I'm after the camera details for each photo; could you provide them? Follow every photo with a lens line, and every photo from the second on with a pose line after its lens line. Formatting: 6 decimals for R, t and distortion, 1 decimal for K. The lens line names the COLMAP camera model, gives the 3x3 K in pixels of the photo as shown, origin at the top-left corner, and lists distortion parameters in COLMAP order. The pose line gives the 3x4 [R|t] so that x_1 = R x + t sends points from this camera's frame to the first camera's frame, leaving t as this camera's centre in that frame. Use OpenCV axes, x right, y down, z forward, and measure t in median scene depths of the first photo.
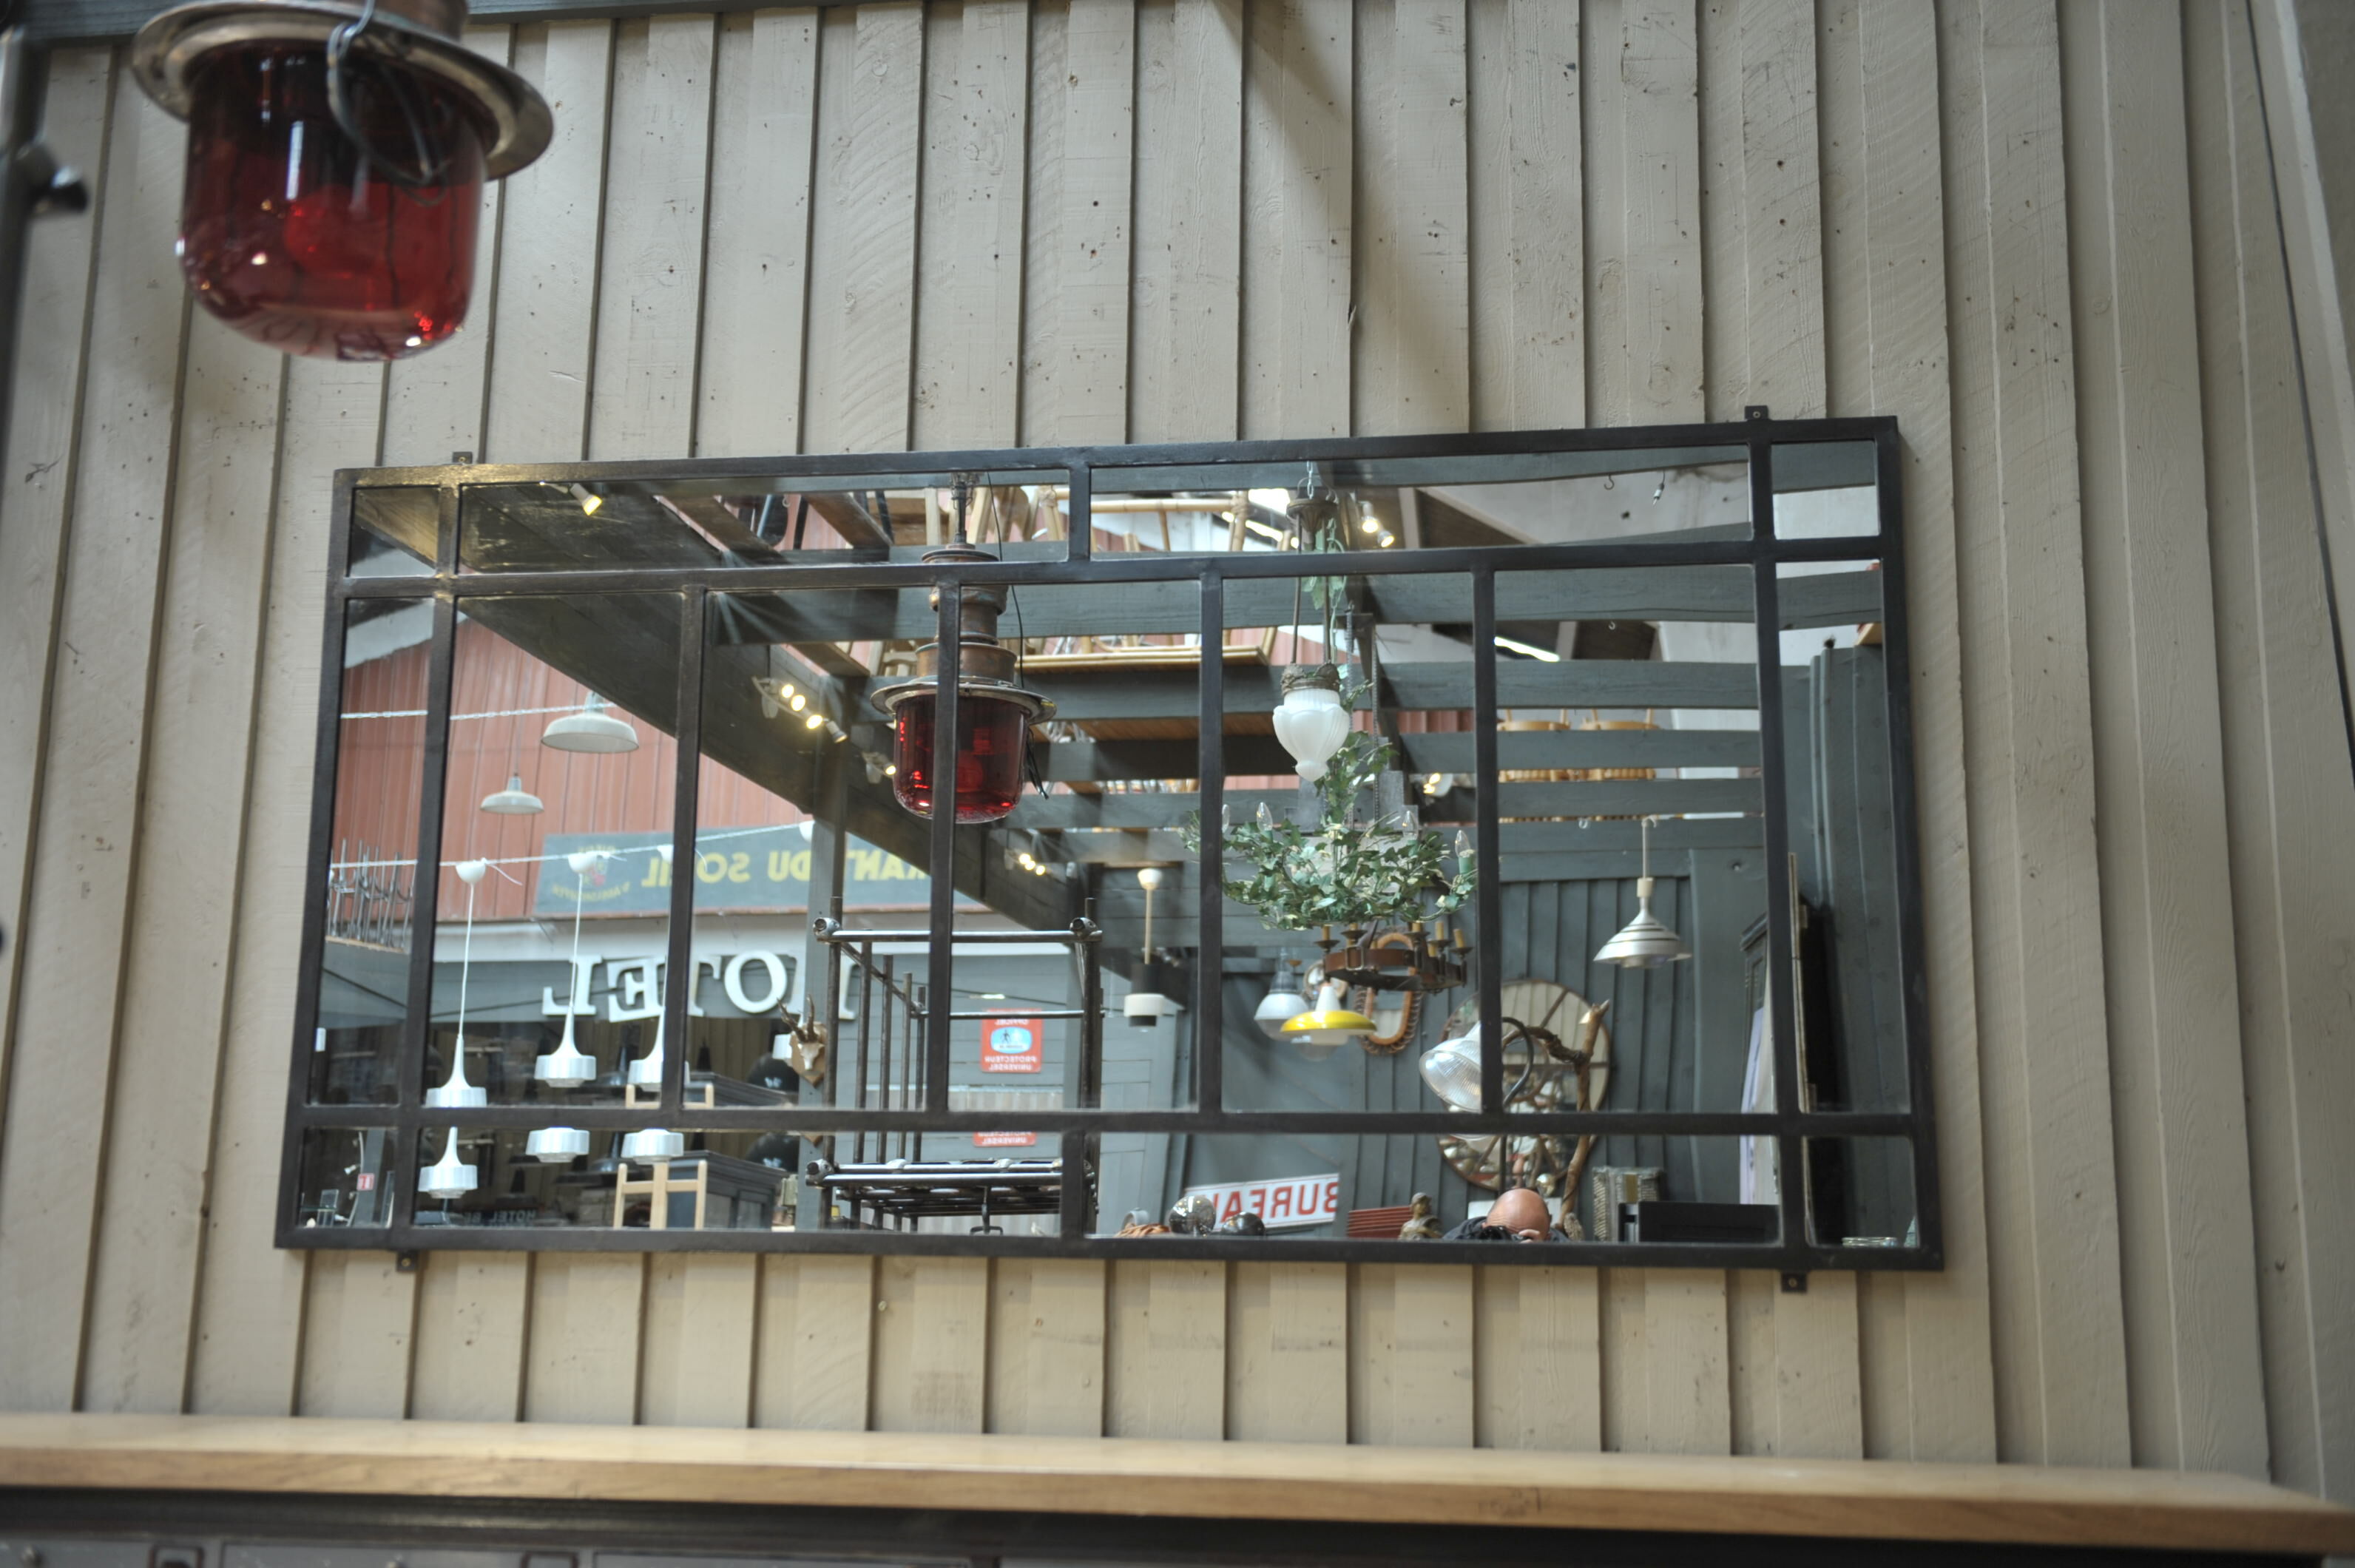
lens RADIAL K [[2326.9, 0, 1167.4], [0, 2326.9, 786.9], [0, 0, 1]] dist [0.030277, 0.000149]
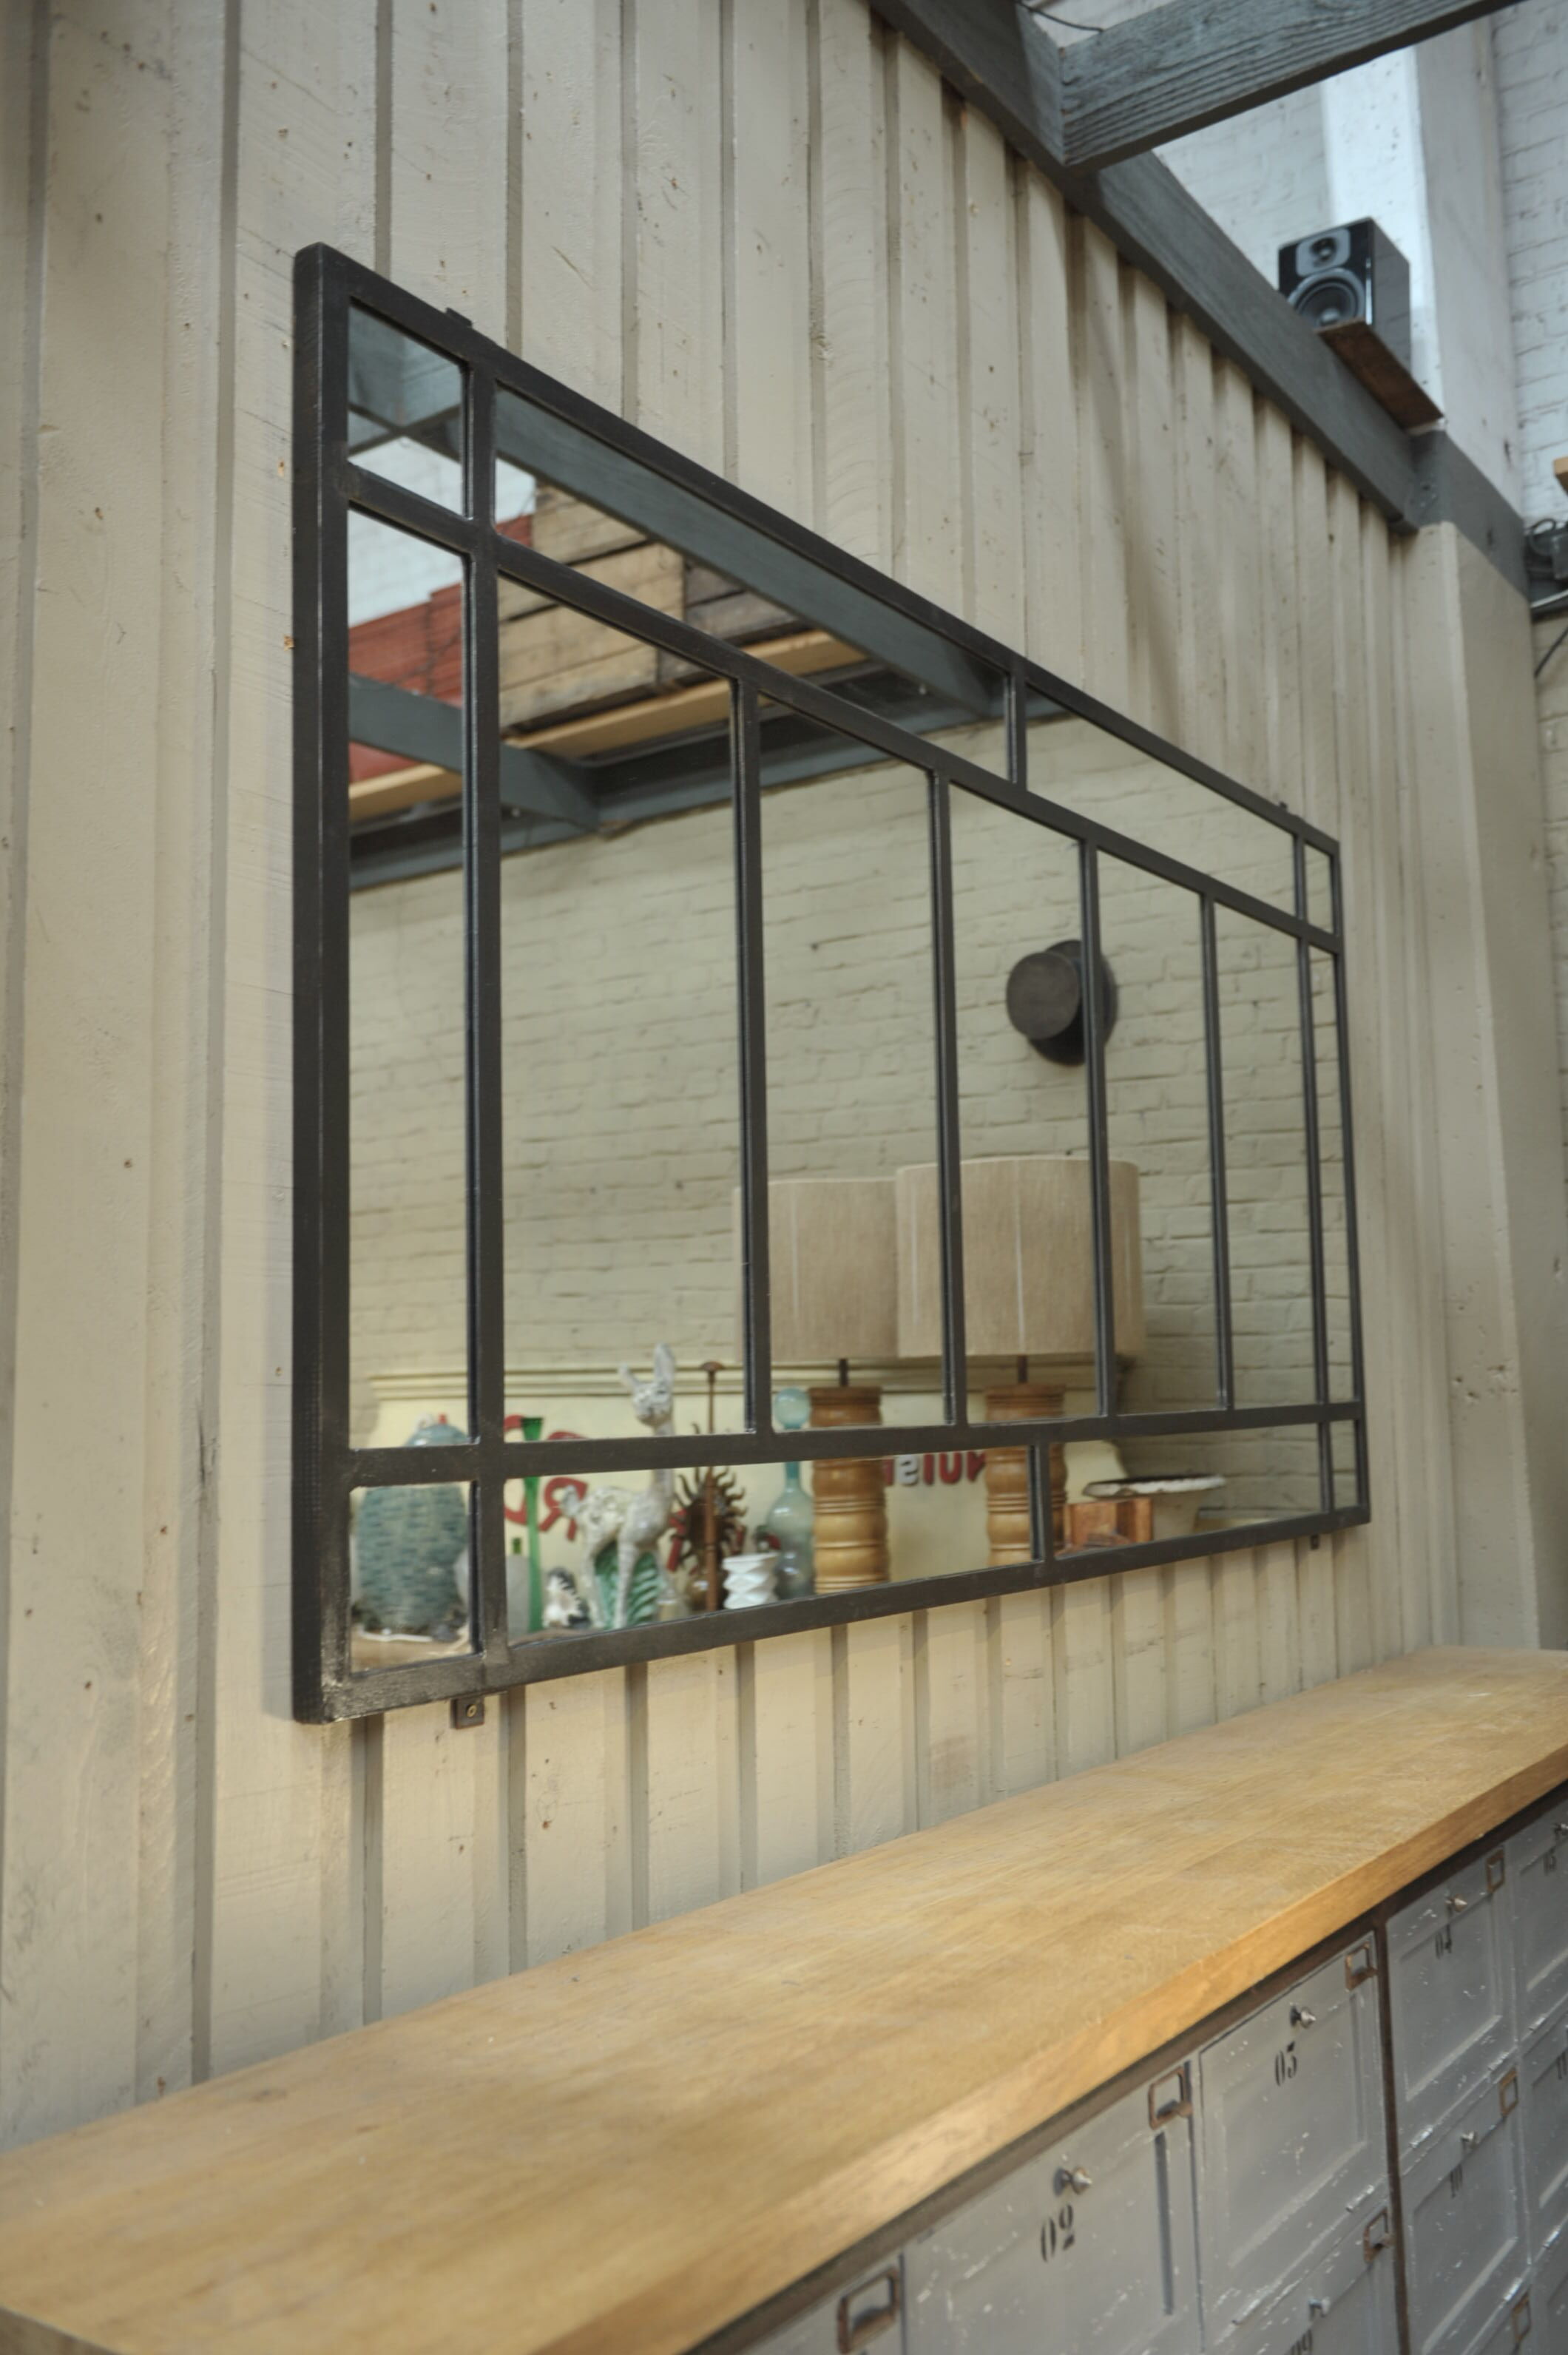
lens RADIAL K [[2016.0, 0, 823.7], [0, 2016.0, 1183.7], [0, 0, 1]] dist [-0.007255, -0.006492]
pose [[0.452255, 0.069899, 0.889145, -0.745026], [-0.136573, 0.990594, -0.008408, 0.067207], [-0.881370, -0.117630, 0.457548, 0.718553]]
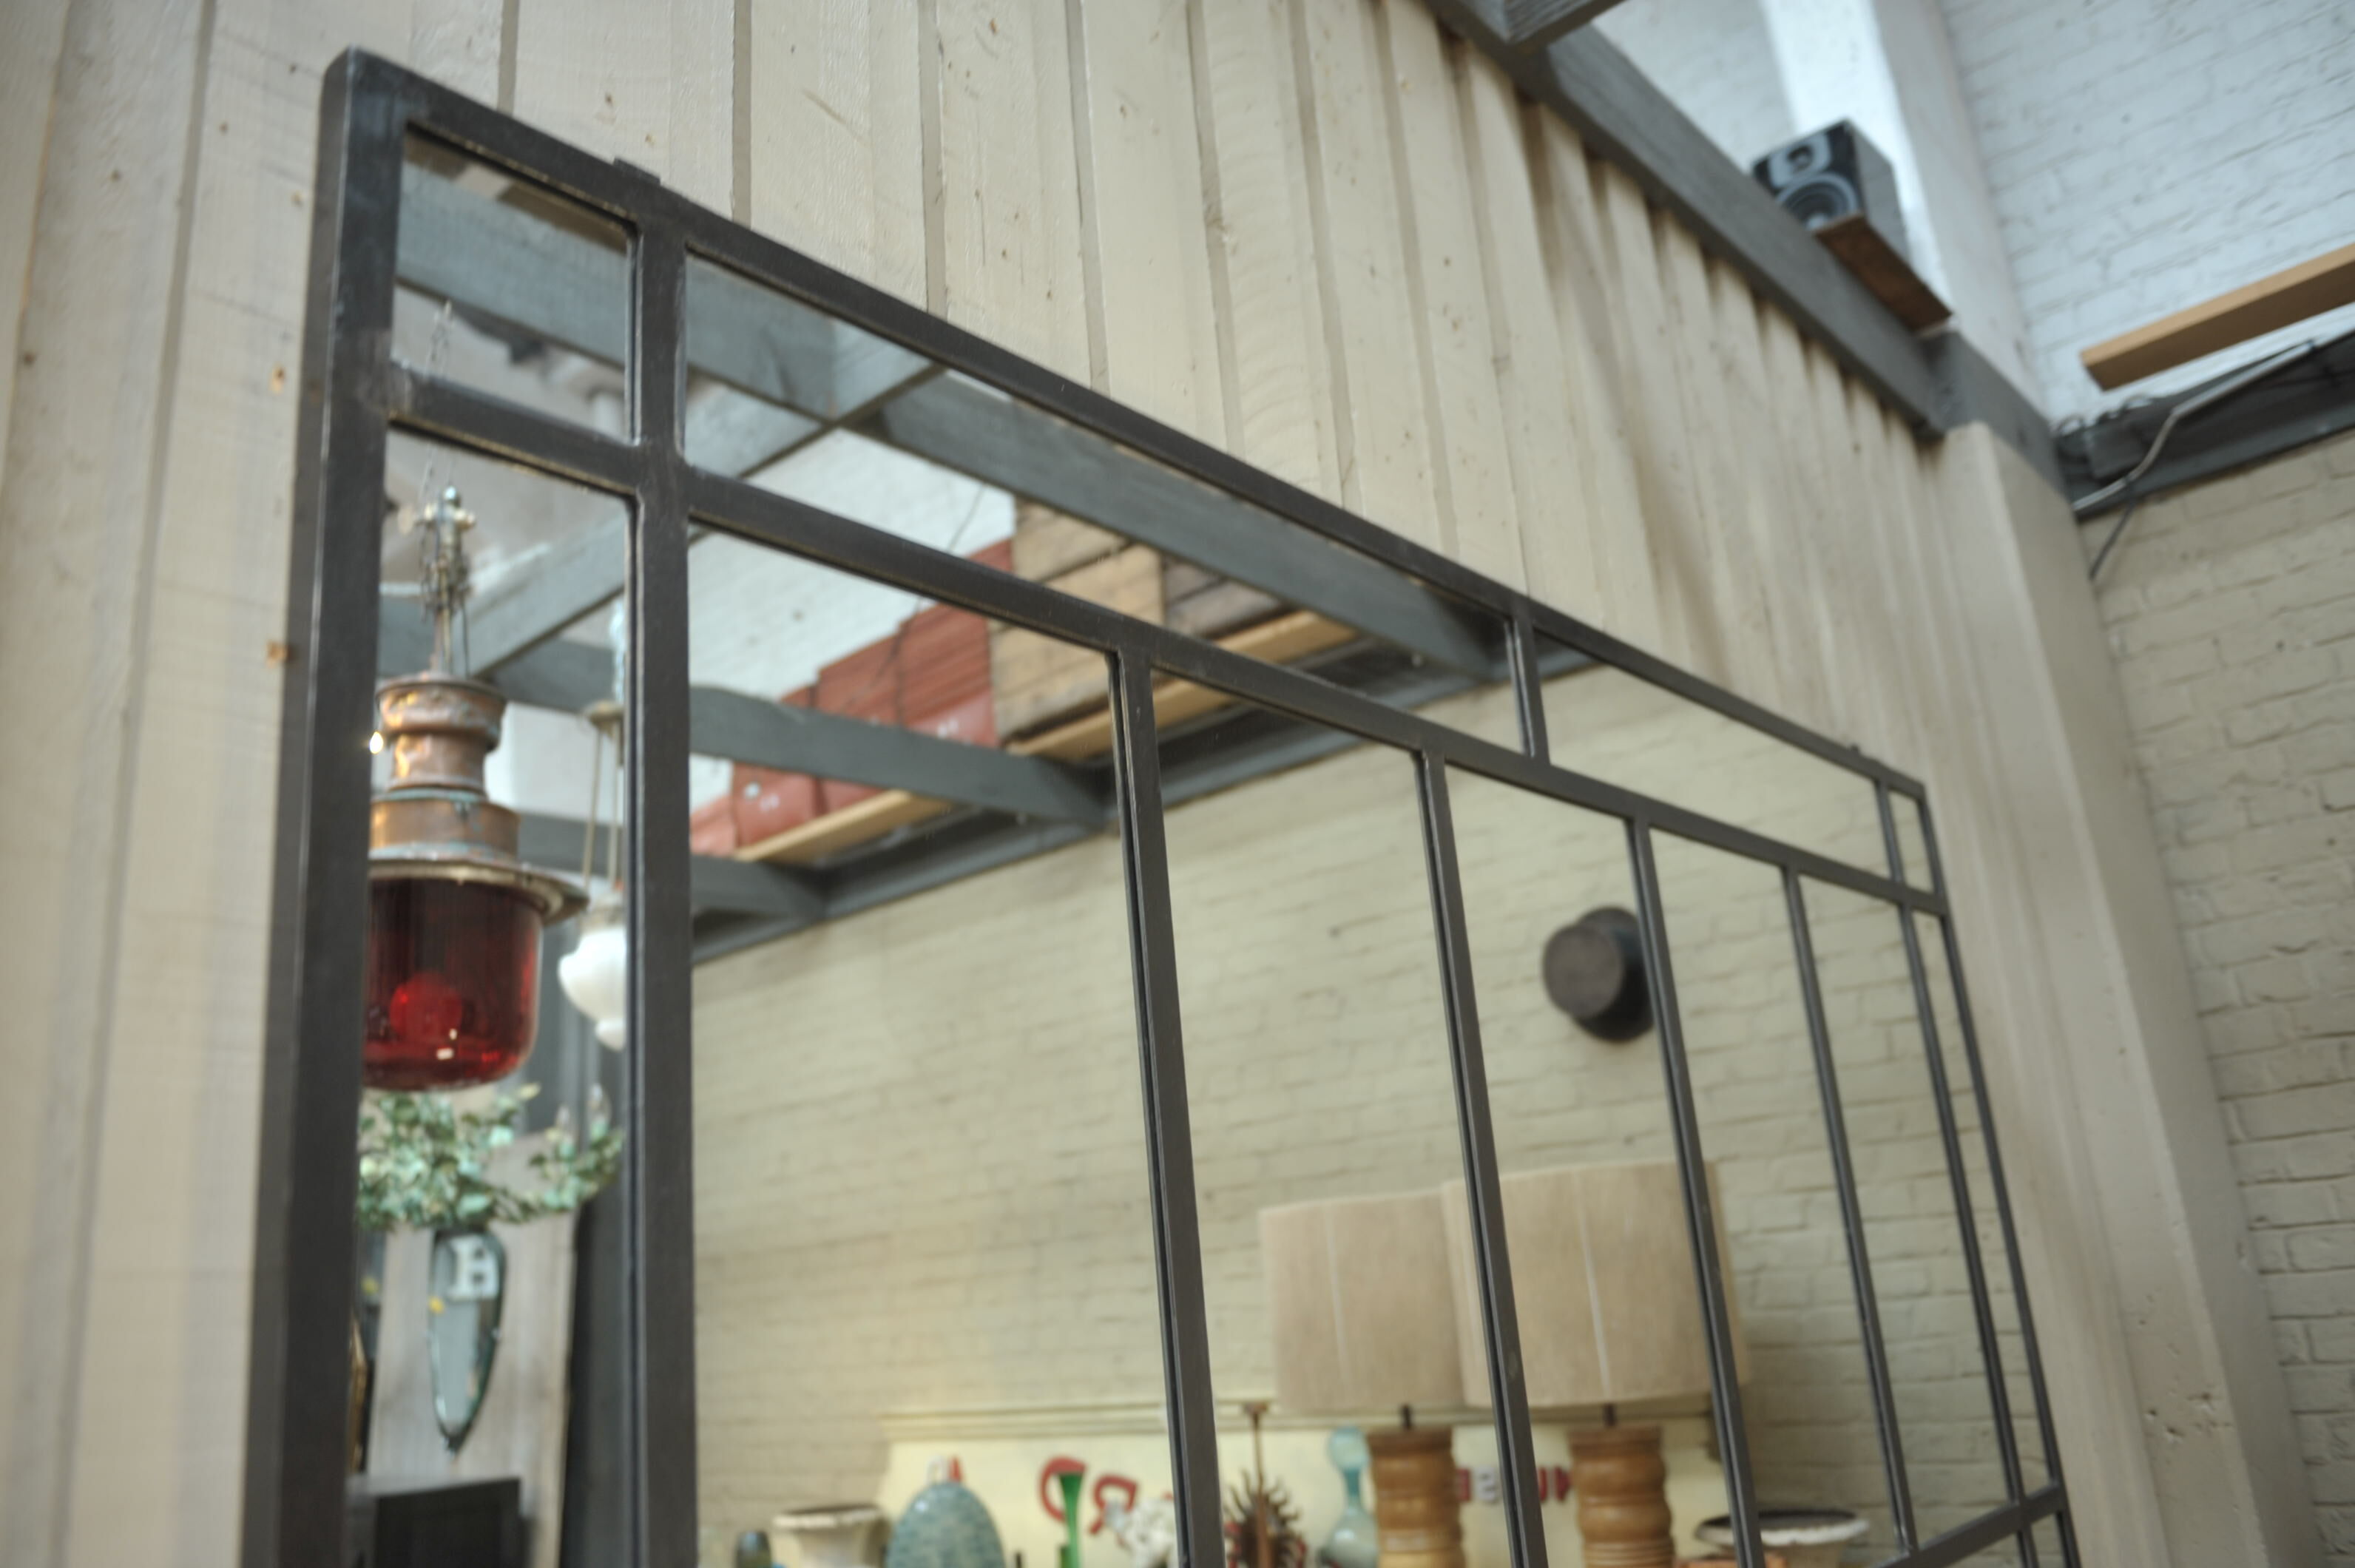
lens RADIAL K [[1759.4, 0, 1173.8], [0, 1759.4, 790.0], [0, 0, 1]] dist [-0.035945, -0.000777]
pose [[0.558756, 0.184362, 0.808581, -0.506685], [-0.065471, 0.981741, -0.178601, 0.006897], [-0.826744, 0.046856, 0.560624, 0.825387]]
